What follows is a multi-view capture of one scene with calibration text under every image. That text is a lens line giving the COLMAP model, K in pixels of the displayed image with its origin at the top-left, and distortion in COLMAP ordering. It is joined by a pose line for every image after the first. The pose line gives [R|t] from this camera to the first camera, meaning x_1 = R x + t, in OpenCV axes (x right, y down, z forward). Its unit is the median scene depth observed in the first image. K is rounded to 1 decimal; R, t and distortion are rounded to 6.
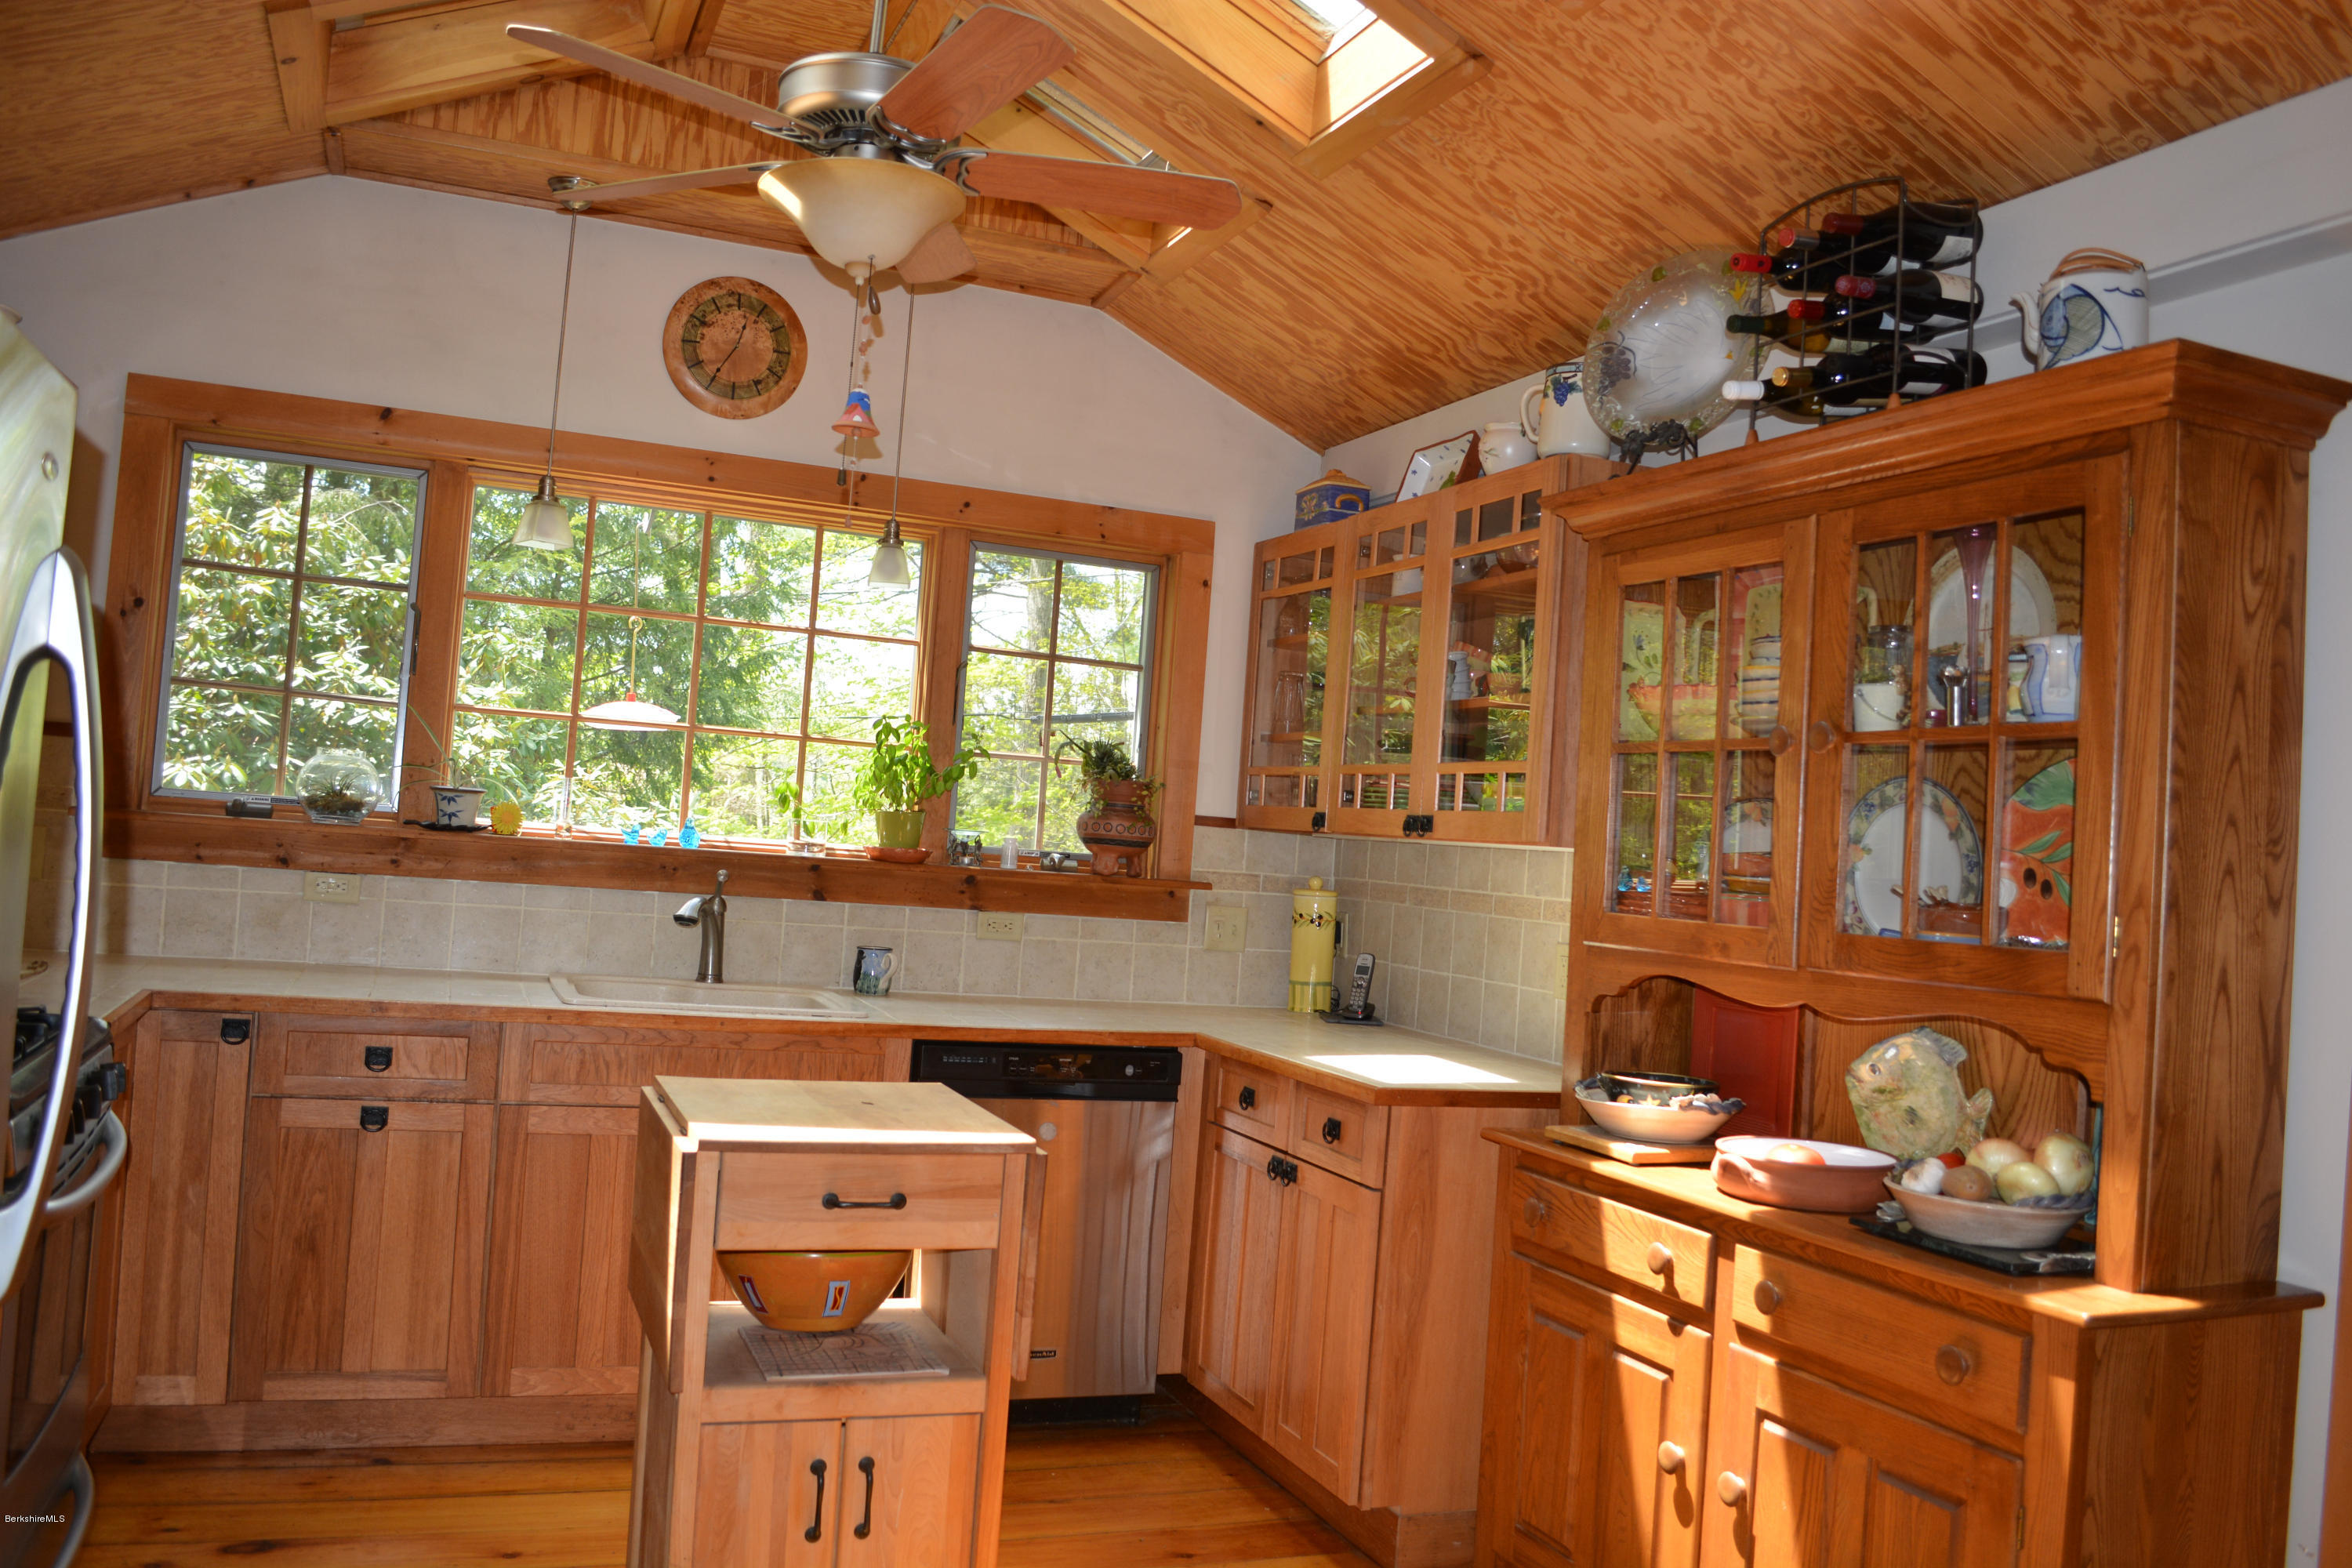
lens RADIAL K [[1848.6, 0, 1186.6], [0, 1848.6, 777.5], [0, 0, 1]] dist [-0.080526, 0.007147]
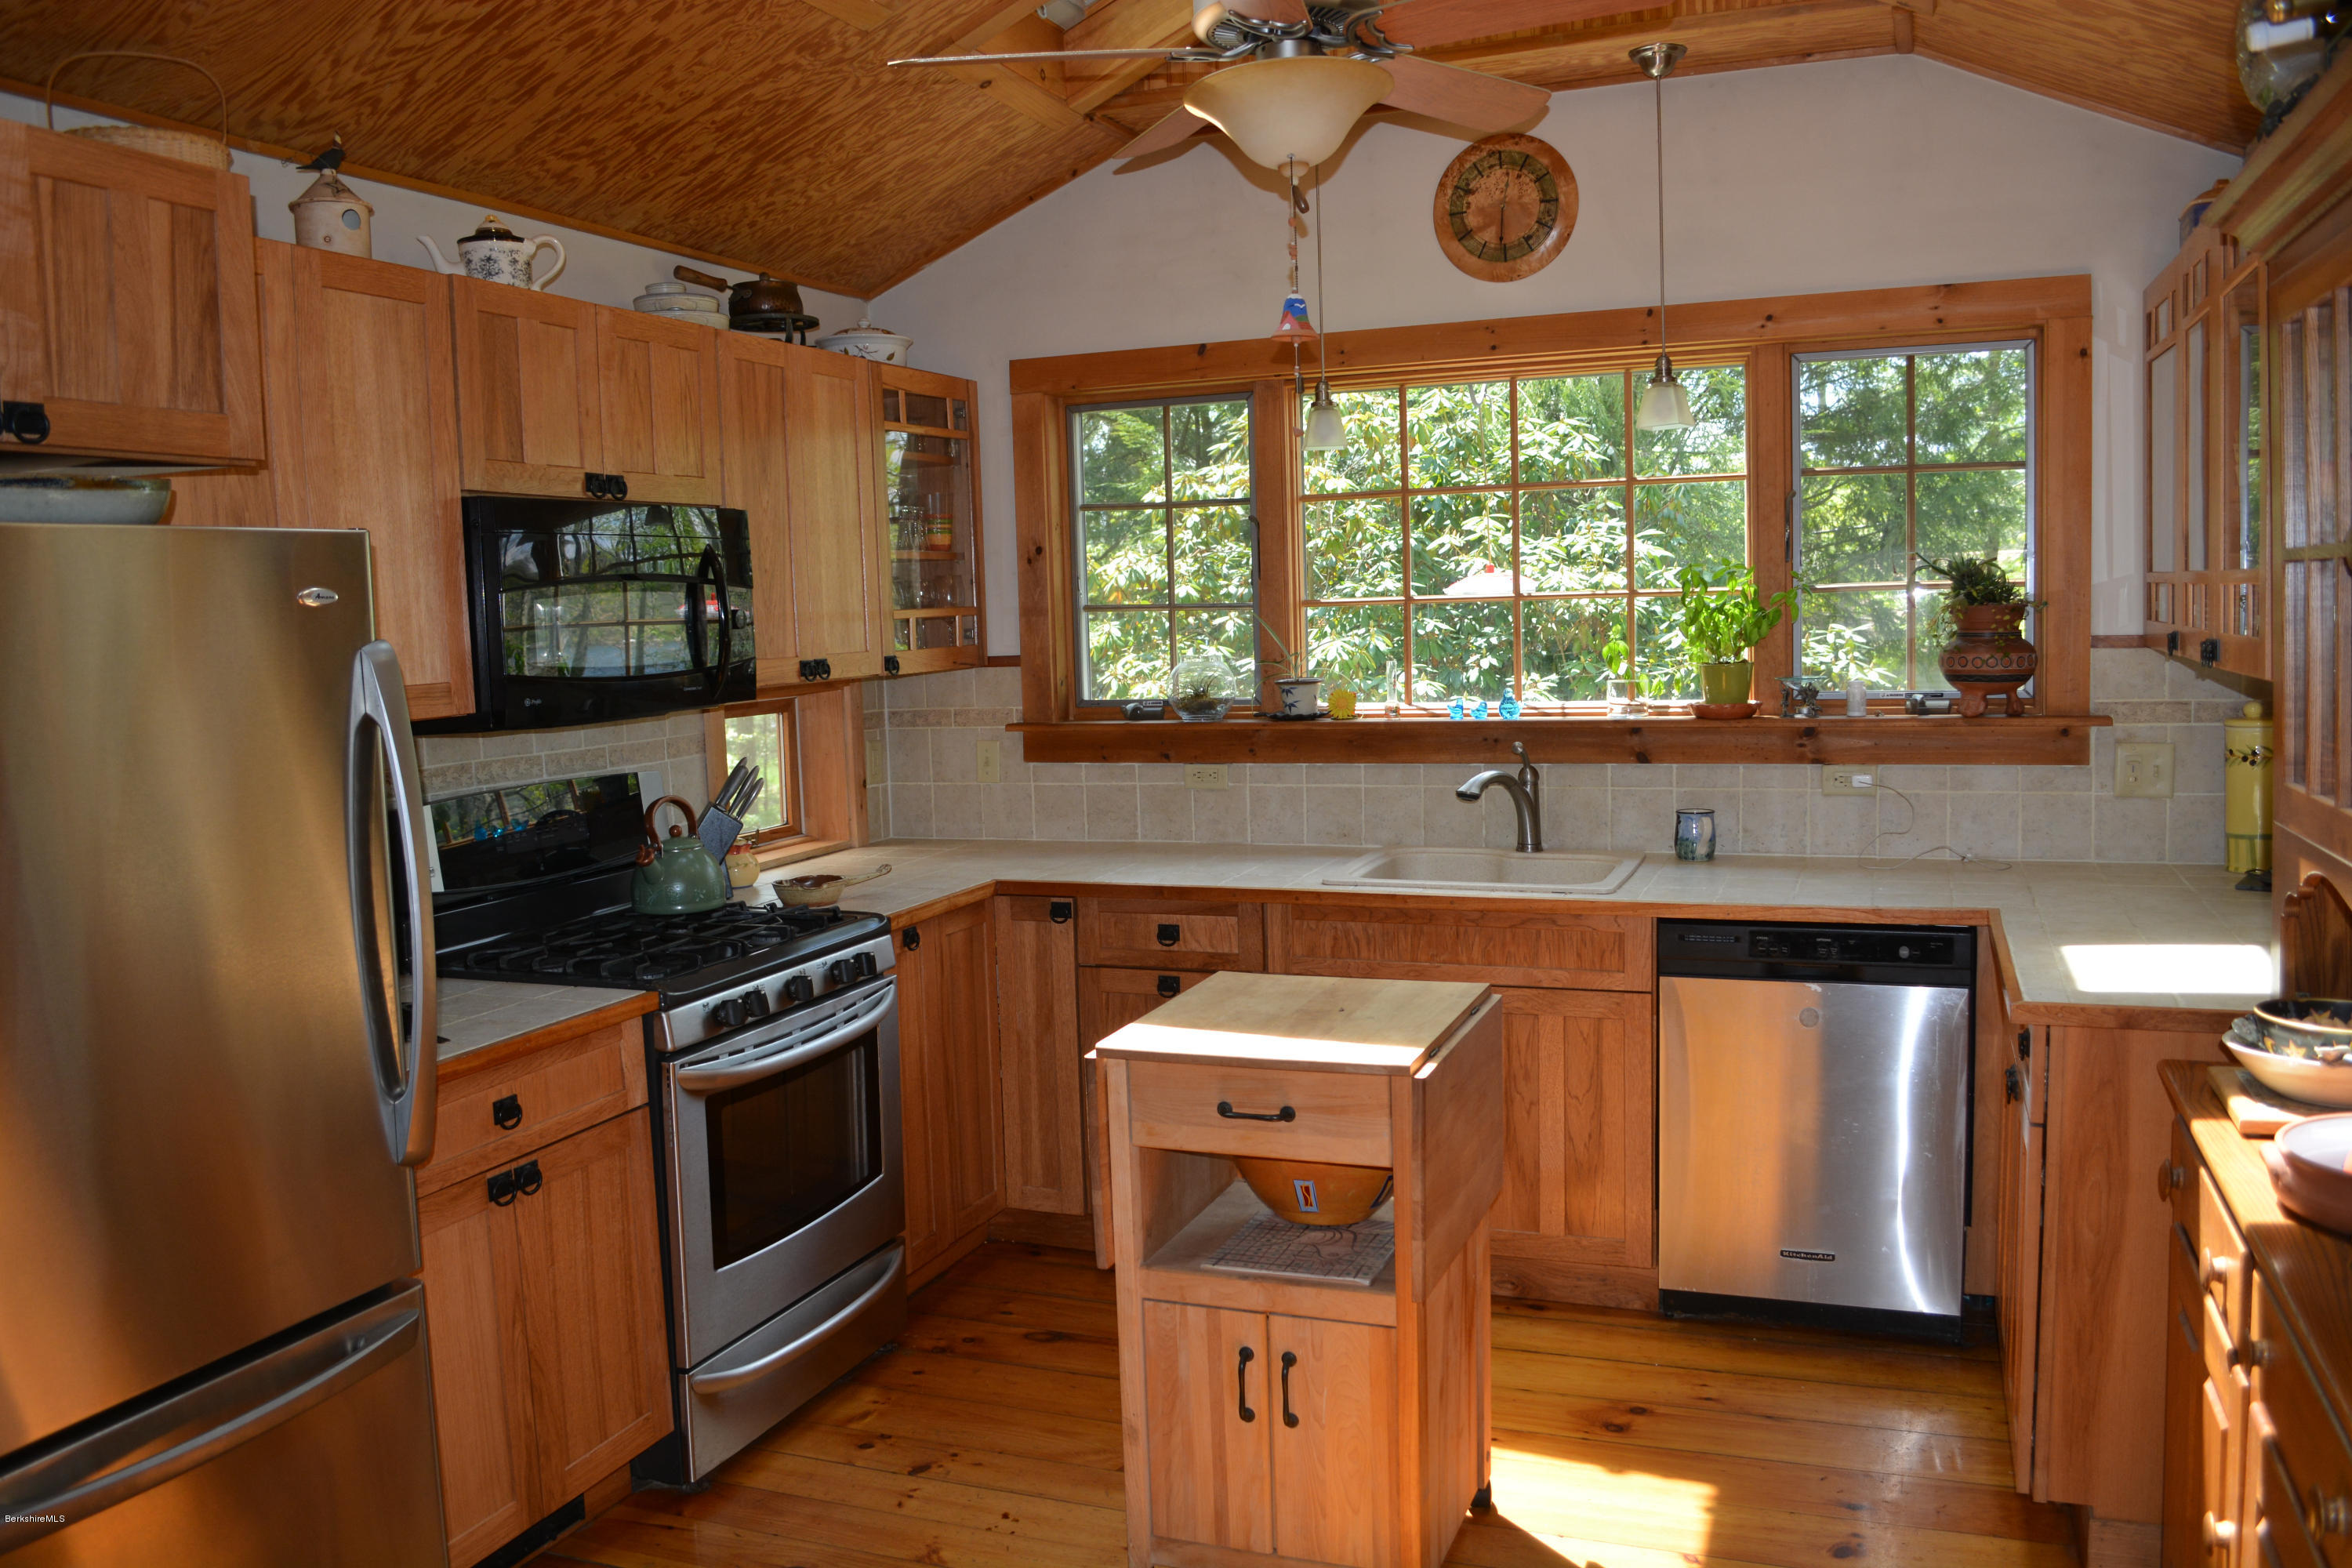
lens RADIAL K [[1848.6, 0, 1186.3], [0, 1848.6, 780.3], [0, 0, 1]] dist [-0.080526, 0.007147]
pose [[0.719735, -0.030499, -0.693578, 0.377285], [0.109159, 0.991580, 0.069673, -0.022500], [0.685613, -0.125856, 0.717004, 0.180866]]
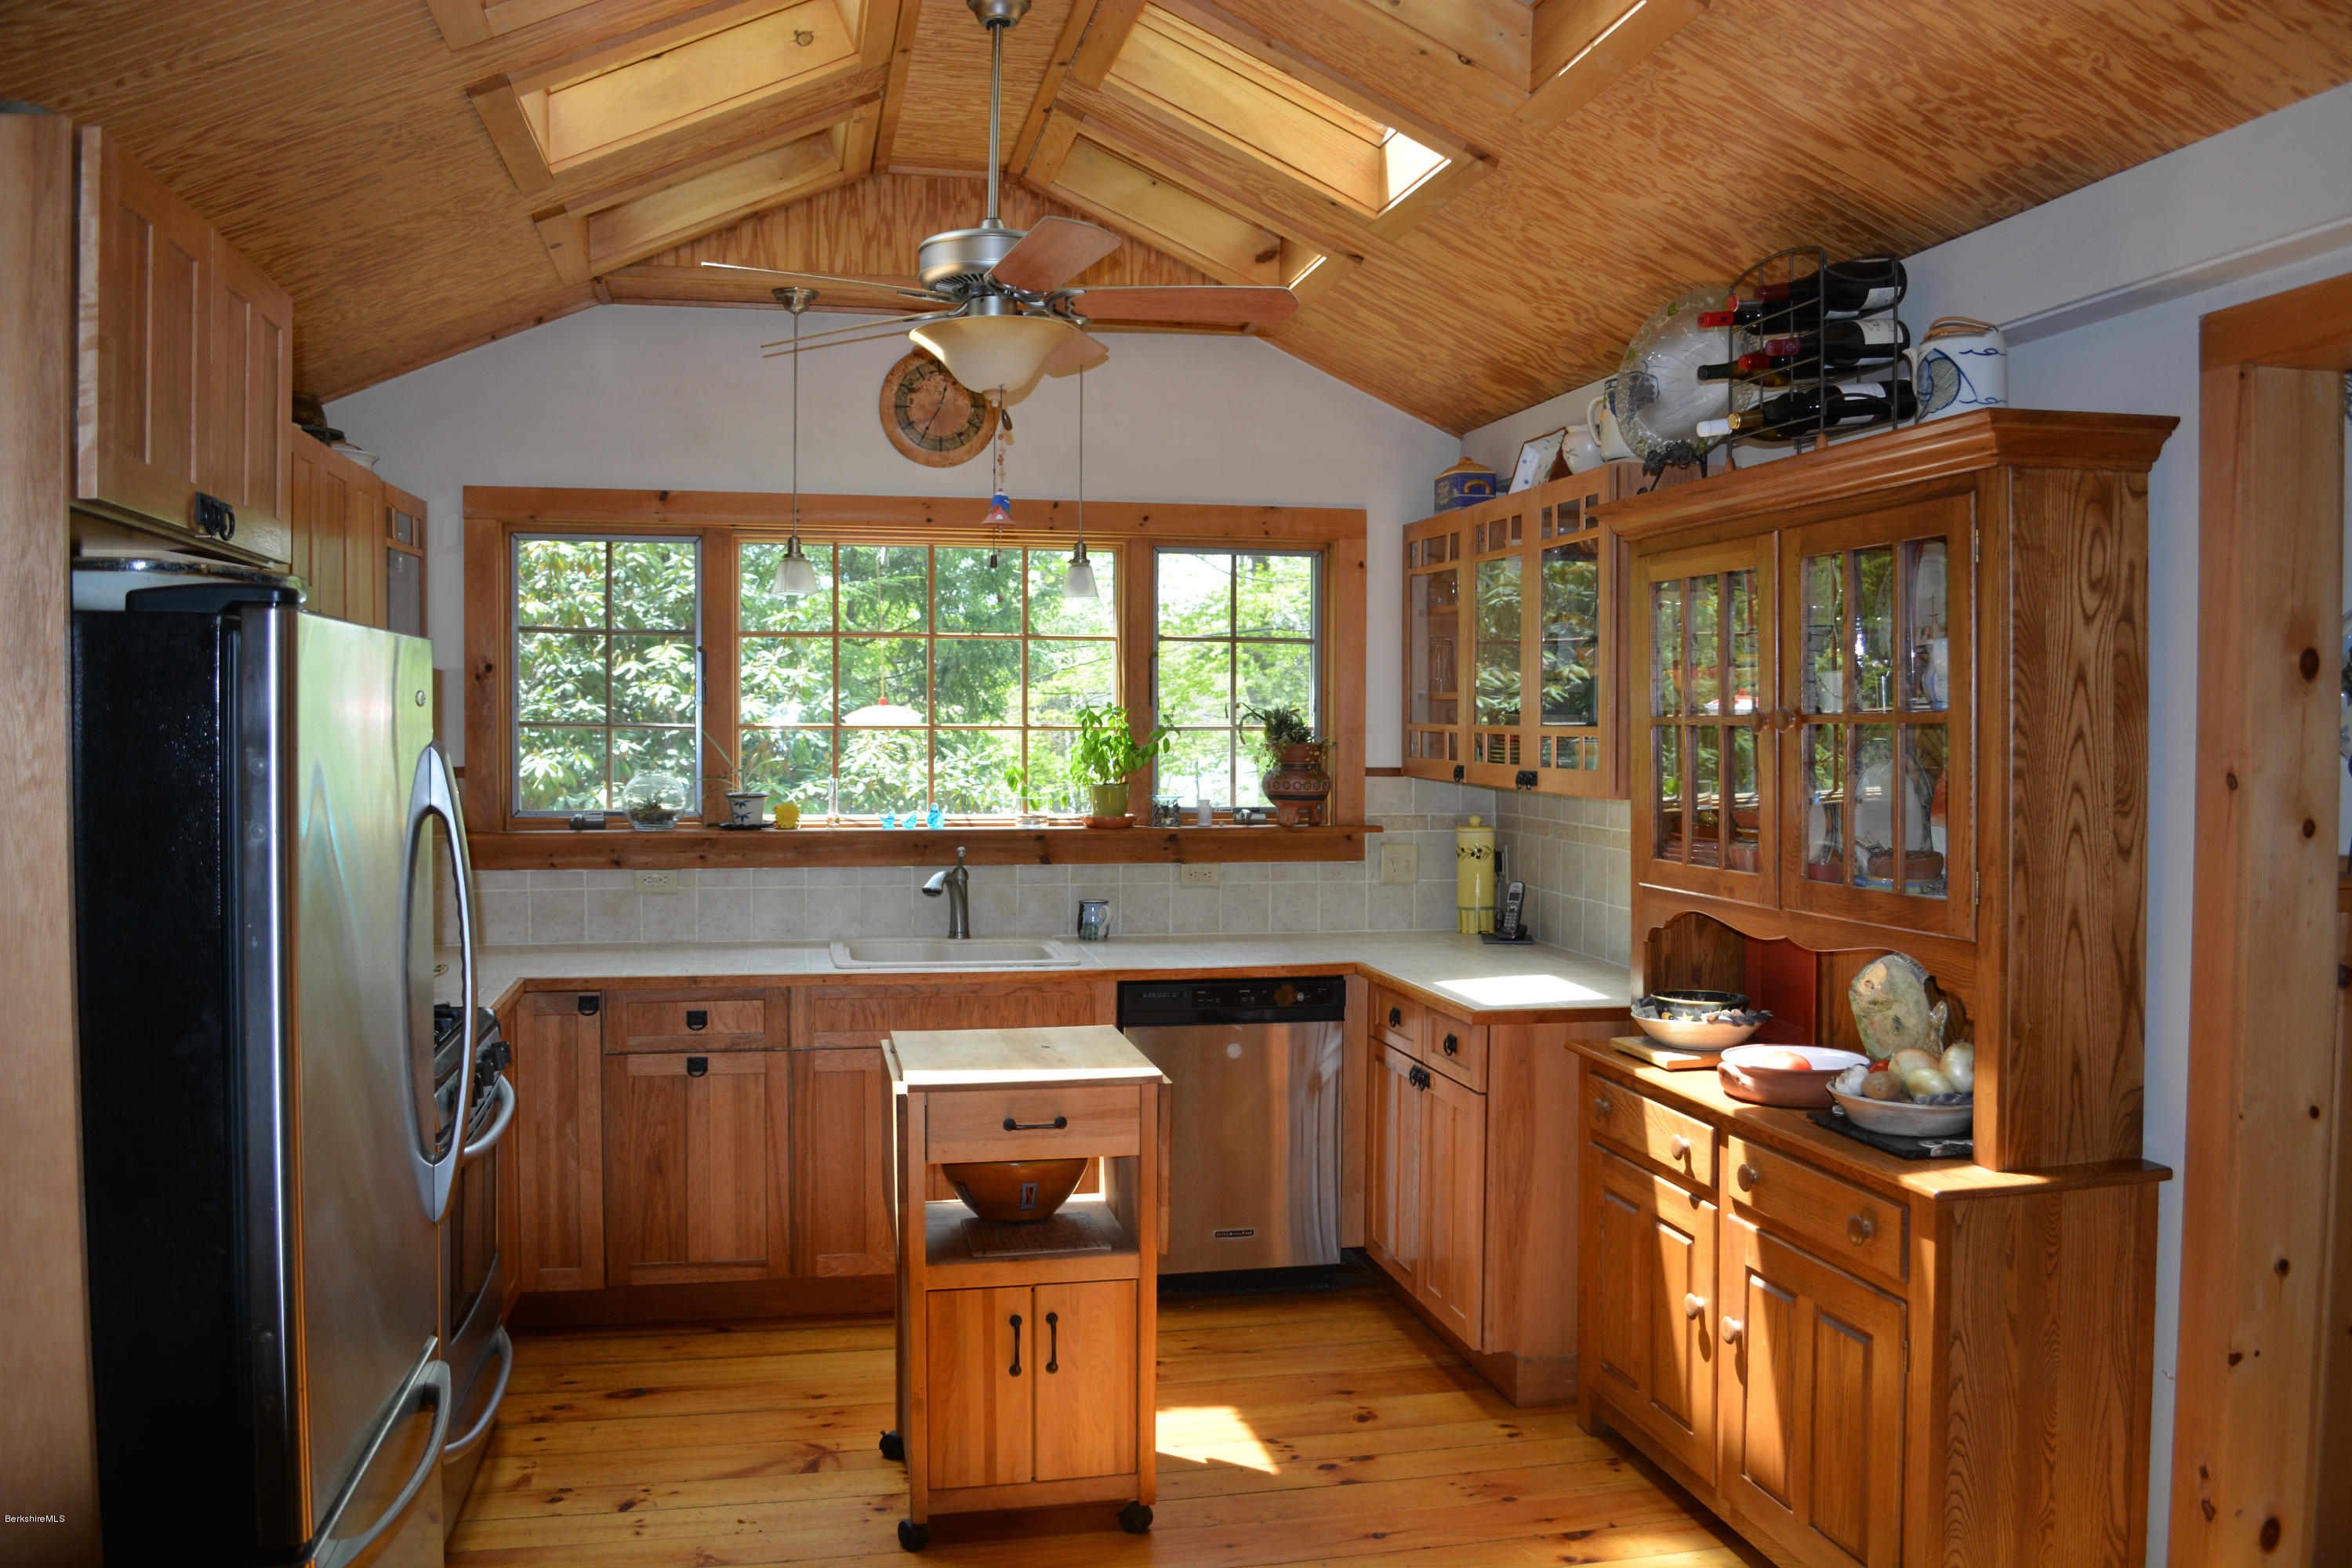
lens RADIAL K [[1848.6, 0, 1189.4], [0, 1848.6, 772.9], [0, 0, 1]] dist [-0.080526, 0.007147]
pose [[0.982890, -0.062348, -0.173322, 0.132182], [0.072531, 0.995954, 0.053049, -0.062433], [0.169313, -0.064713, 0.983435, -0.204241]]
